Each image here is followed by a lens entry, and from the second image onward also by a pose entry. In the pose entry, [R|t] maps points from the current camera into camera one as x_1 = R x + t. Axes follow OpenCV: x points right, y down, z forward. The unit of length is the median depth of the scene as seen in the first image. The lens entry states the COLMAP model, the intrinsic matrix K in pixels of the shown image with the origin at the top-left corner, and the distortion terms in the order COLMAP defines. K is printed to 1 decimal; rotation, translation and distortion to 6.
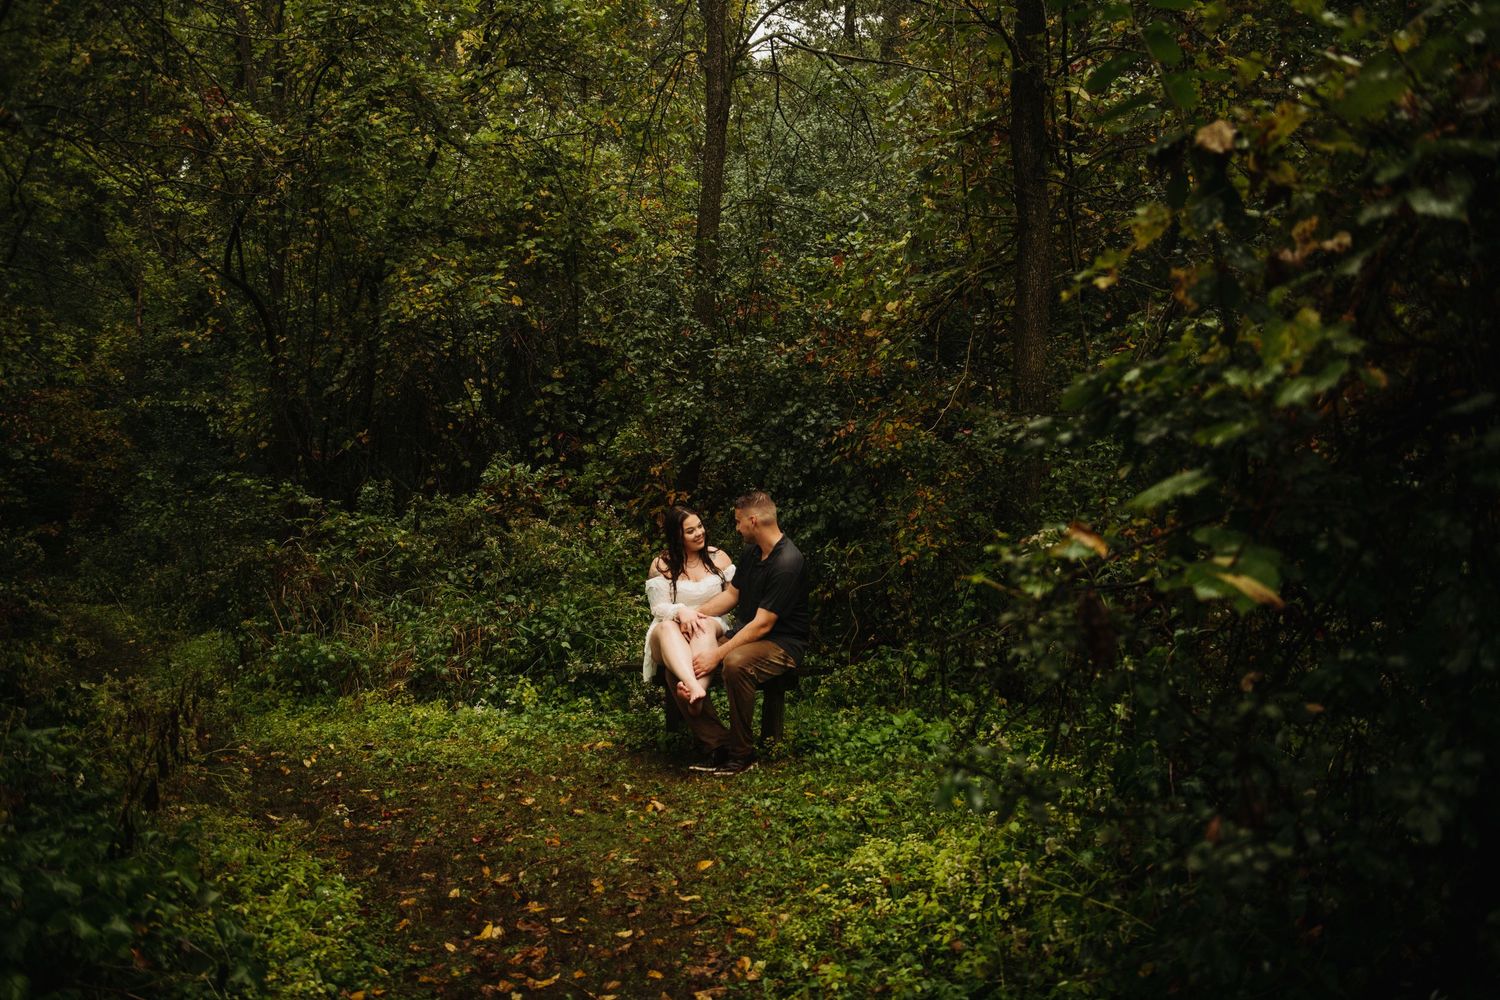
lens RADIAL K [[1388.6, 0, 750.0], [0, 1388.6, 500.0], [0, 0, 1]] dist [-0.008059, -0.003270]
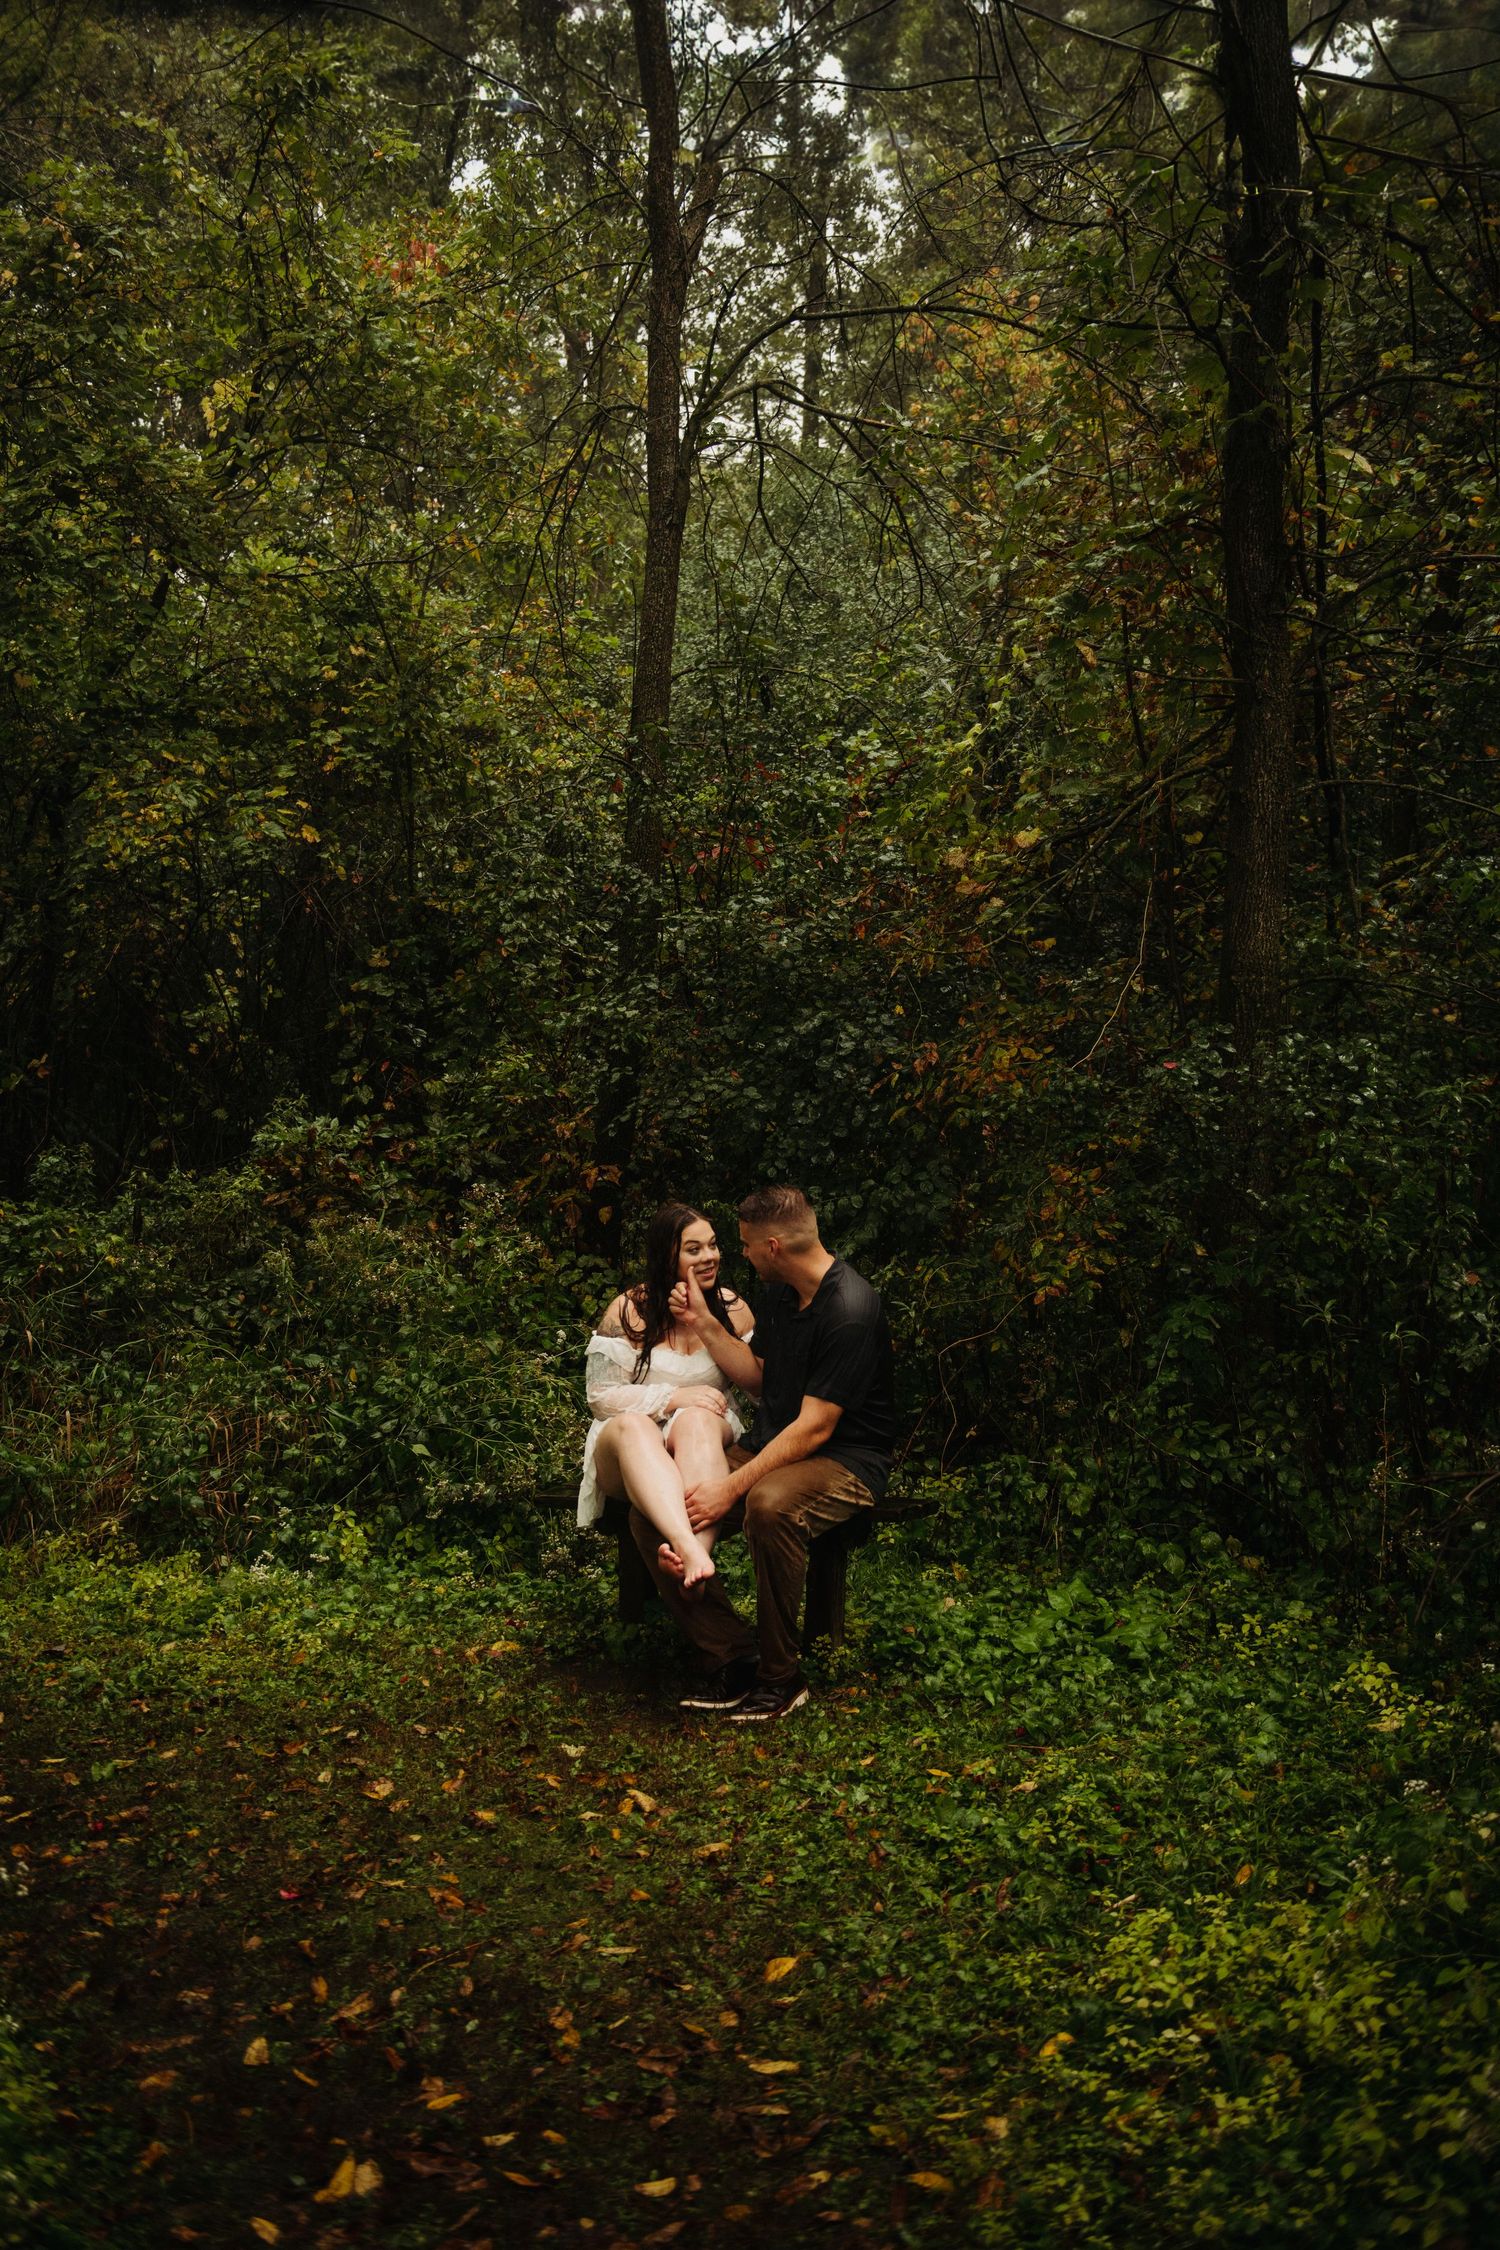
lens RADIAL K [[2082.9, 0, 750.0], [0, 2082.9, 1125.0], [0, 0, 1]] dist [-0.008059, -0.003270]
pose [[0.998021, 0.002204, 0.062844, -0.055102], [-0.001186, 0.999867, -0.016245, -0.010734], [-0.062871, 0.016138, 0.997891, 0.171024]]
